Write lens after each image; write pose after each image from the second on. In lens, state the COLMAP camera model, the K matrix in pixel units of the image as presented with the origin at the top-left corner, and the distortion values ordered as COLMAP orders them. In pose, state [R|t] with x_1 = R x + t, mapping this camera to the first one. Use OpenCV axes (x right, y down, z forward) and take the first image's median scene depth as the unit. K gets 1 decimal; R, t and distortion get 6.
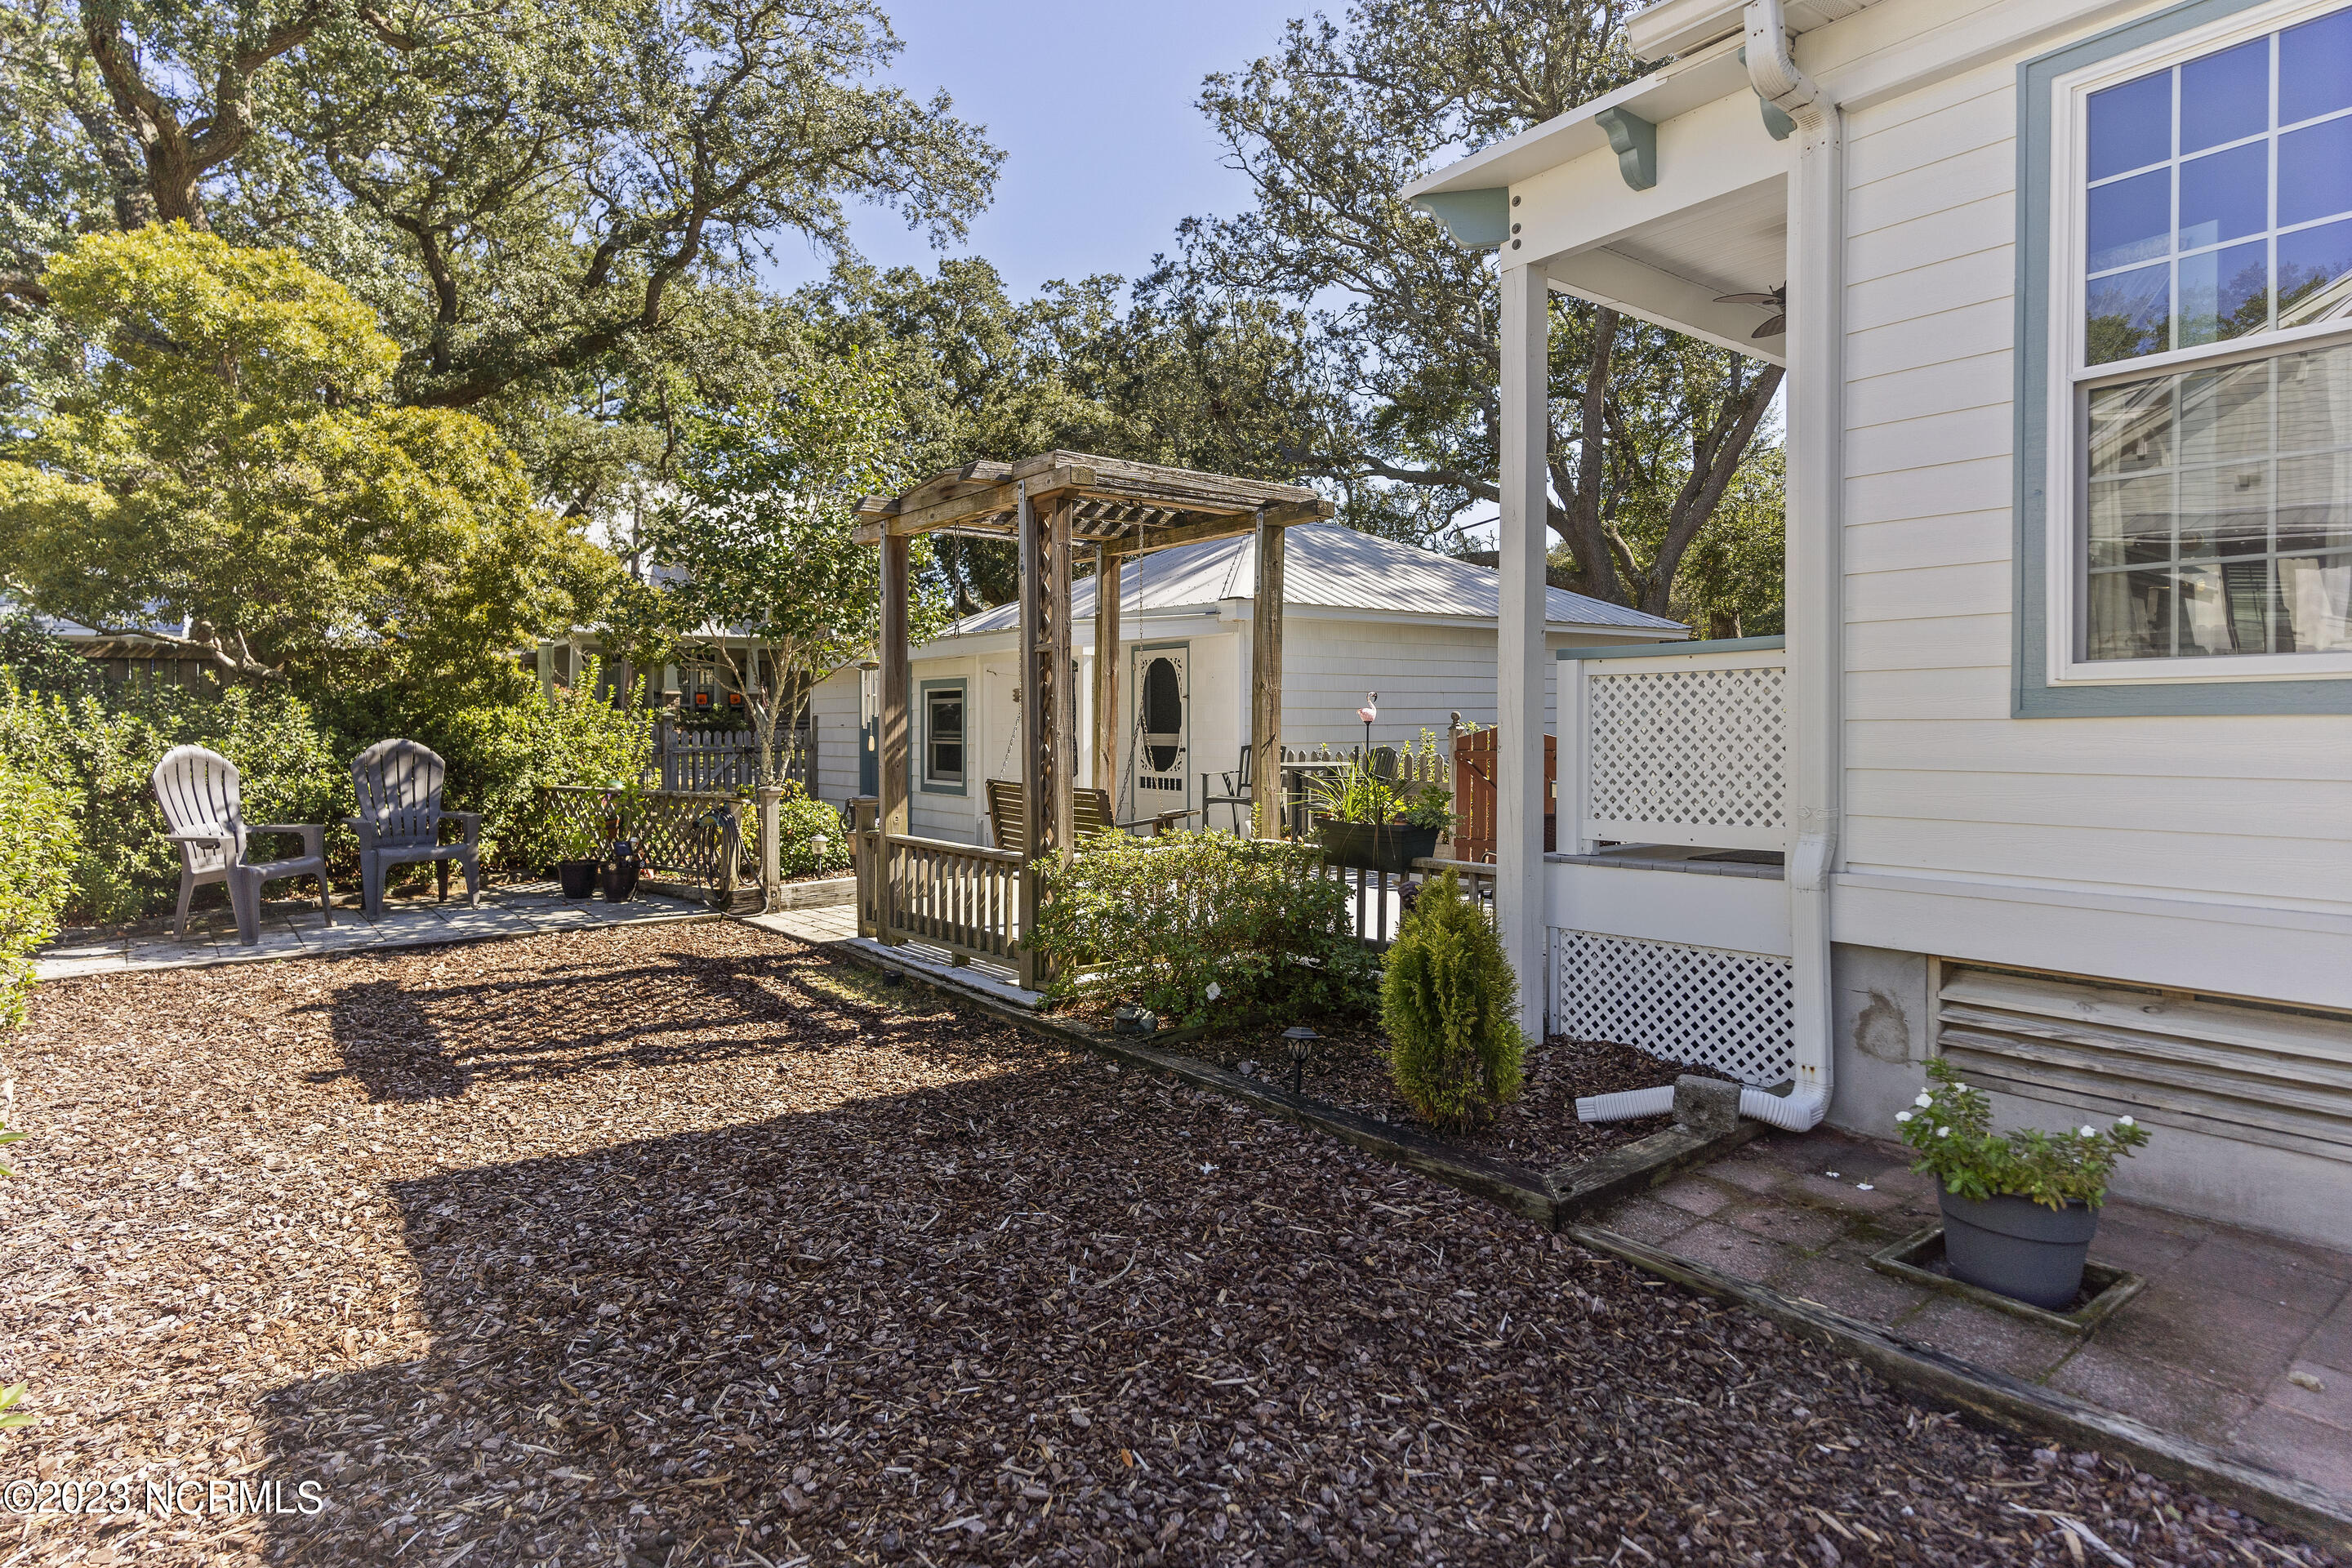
lens RADIAL K [[1237.1, 0, 1177.0], [0, 1237.1, 737.6], [0, 0, 1]] dist [-0.002399, -0.000656]
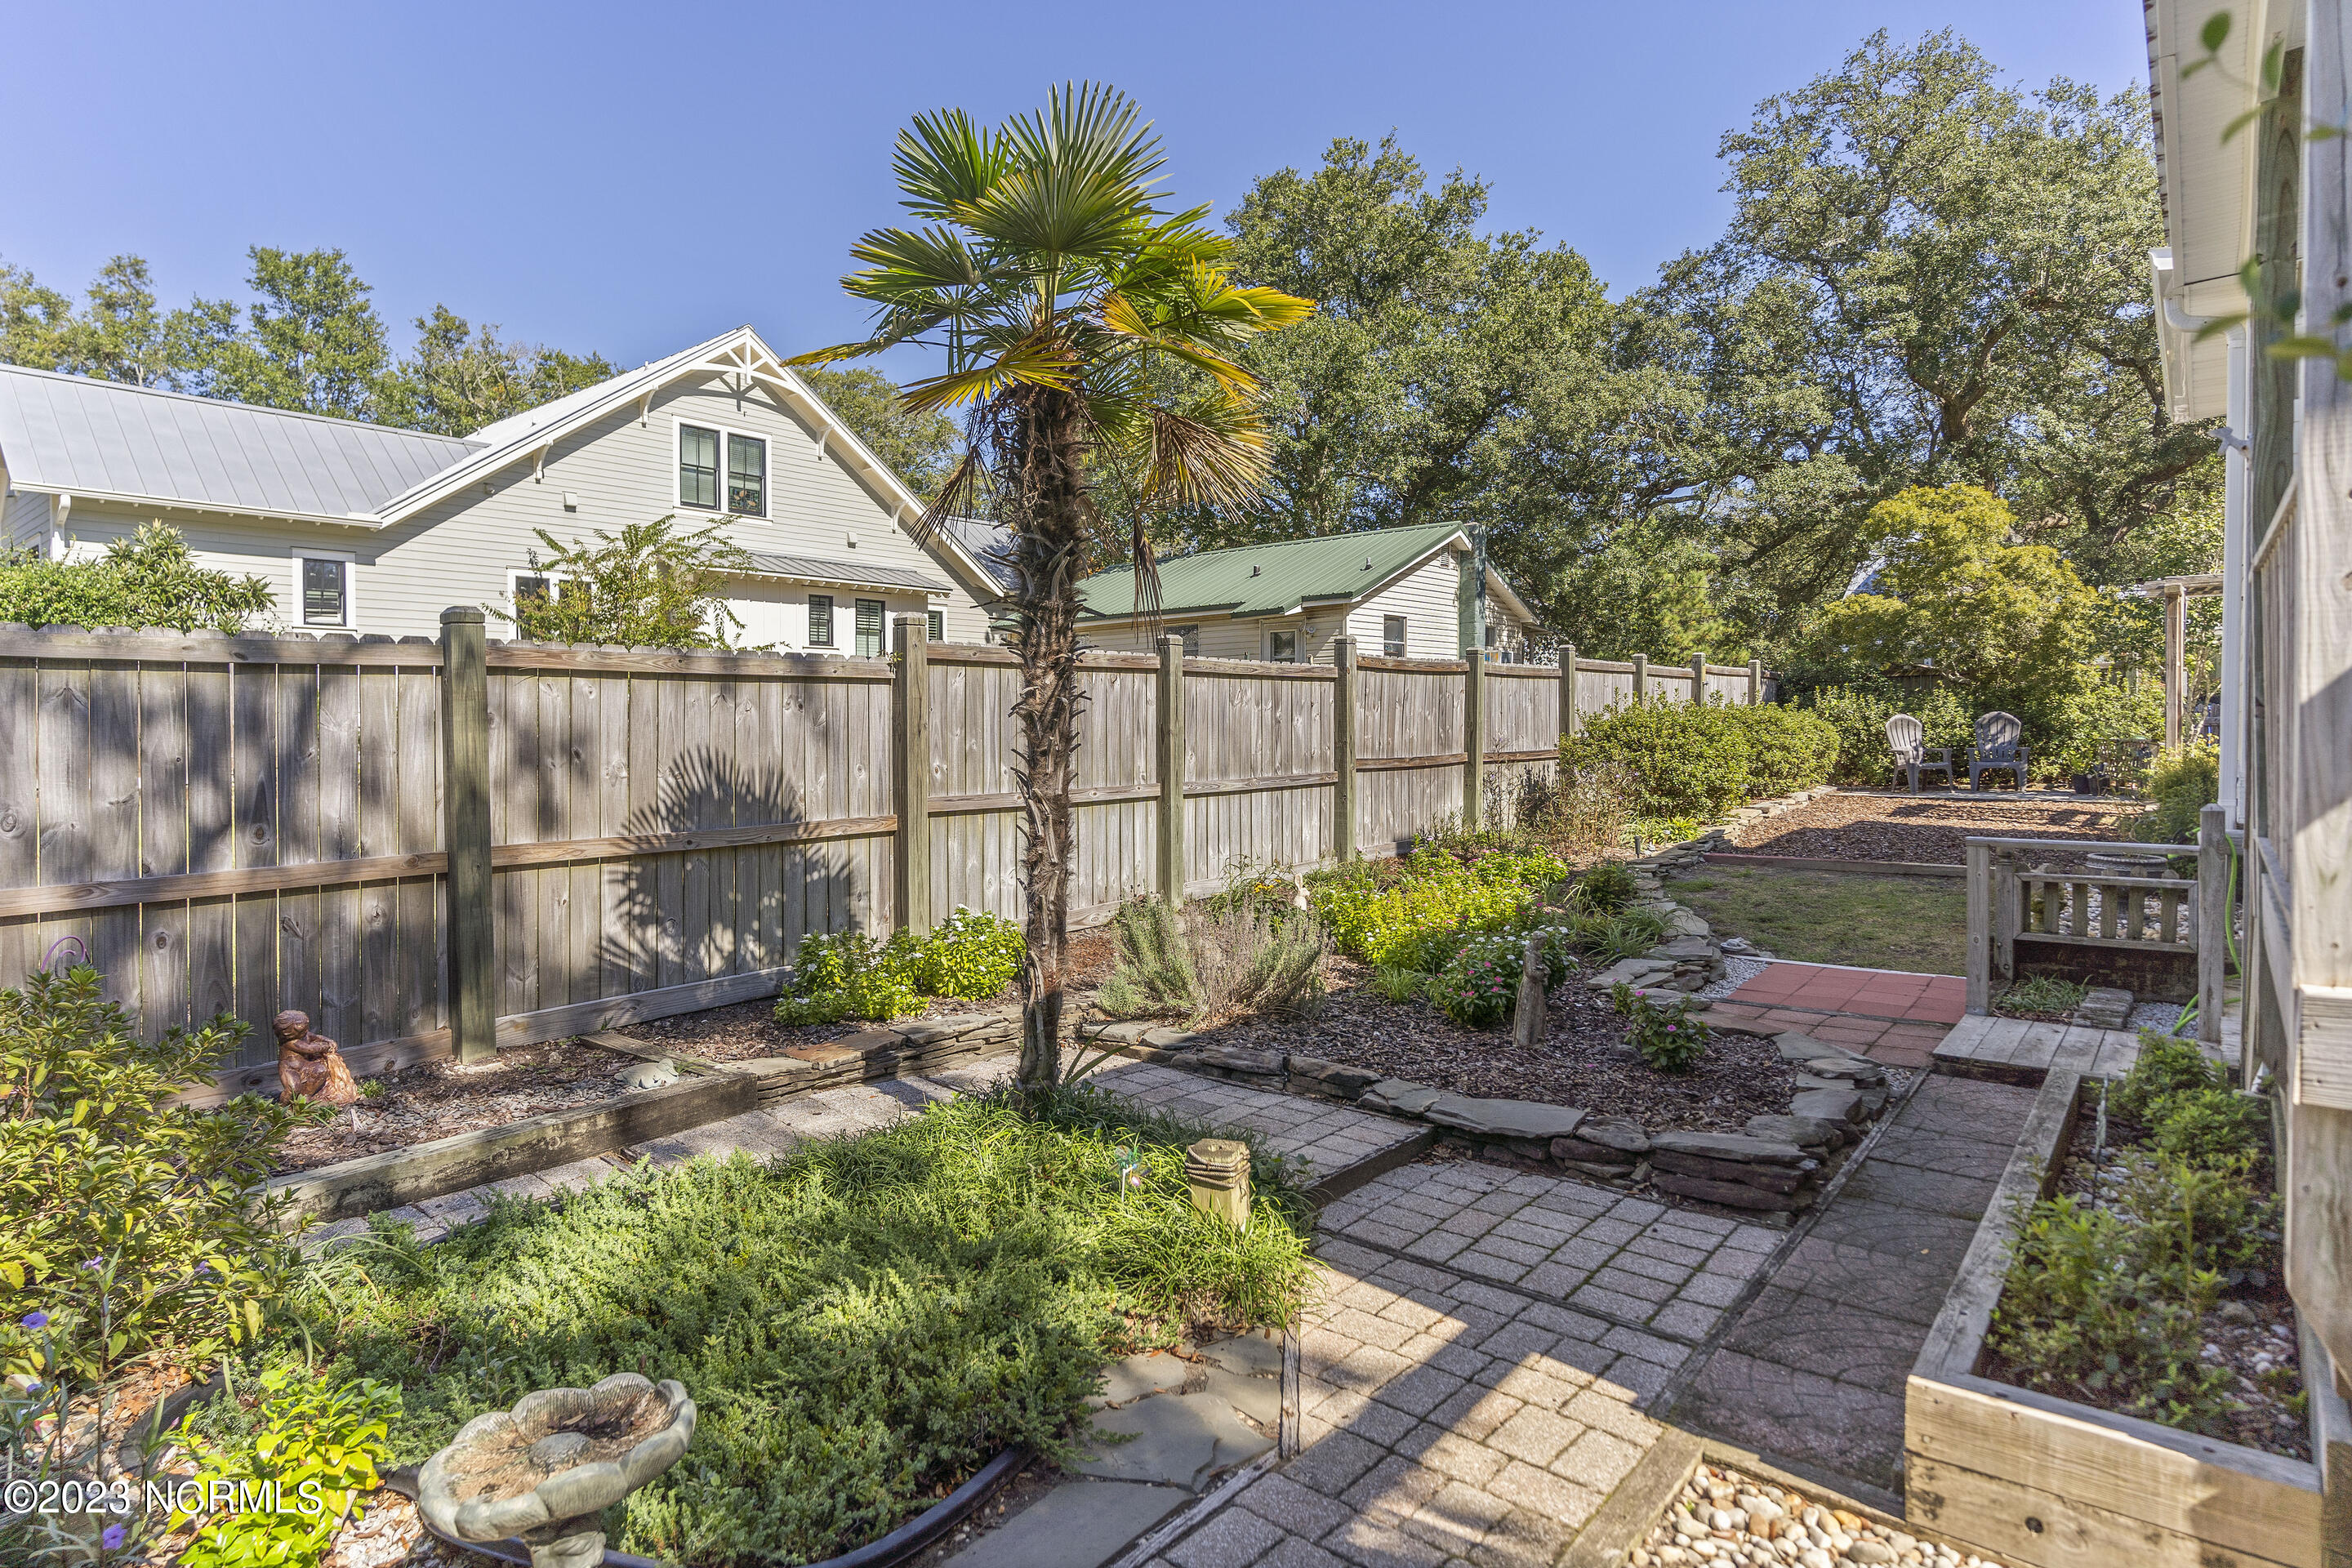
lens RADIAL K [[1260.1, 0, 1157.3], [0, 1260.1, 772.8], [0, 0, 1]] dist [0.000978, 0.000245]
pose [[0.216620, 0.038301, -0.975504, 1.094440], [-0.001702, 0.999243, 0.038855, 0.022870], [0.976255, -0.006756, 0.216521, -0.812652]]
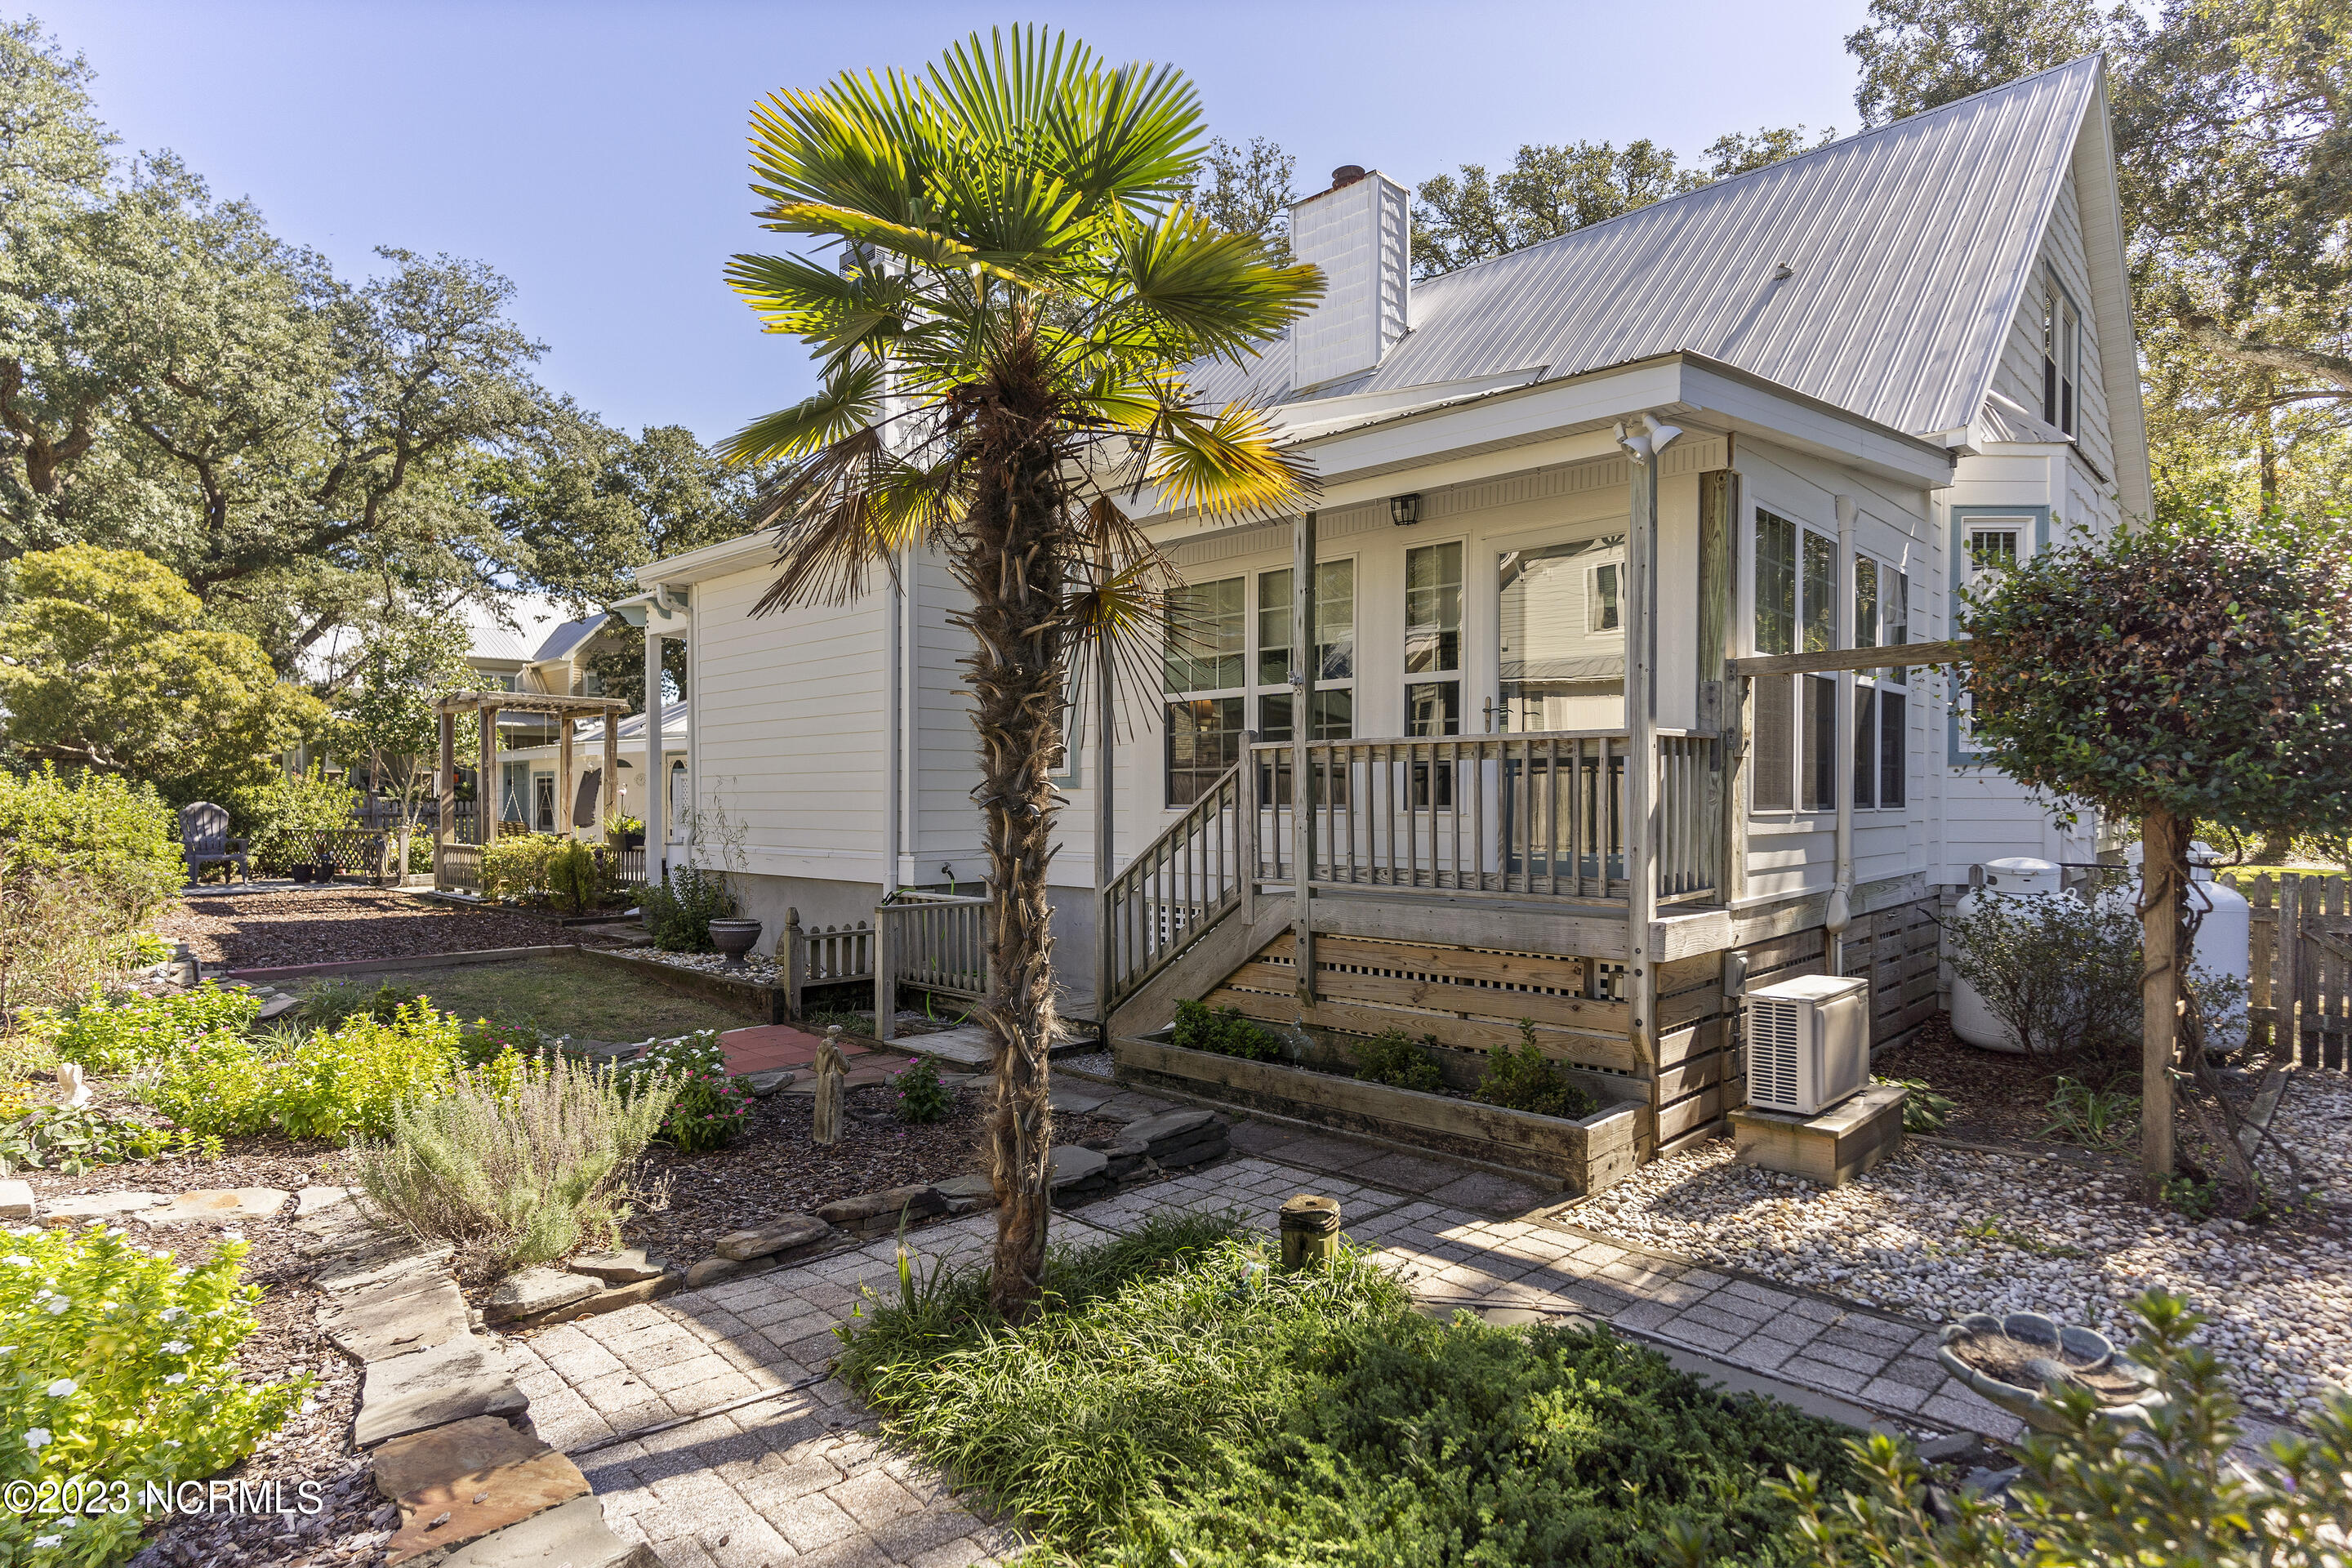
lens RADIAL K [[1234.7, 0, 1172.7], [0, 1234.7, 835.9], [0, 0, 1]] dist [0.000512, 0.000627]
pose [[0.990903, 0.003147, 0.134540, 0.618174], [-0.004850, 0.999912, 0.012330, 0.022364], [-0.134489, -0.012870, 0.990831, -1.125084]]
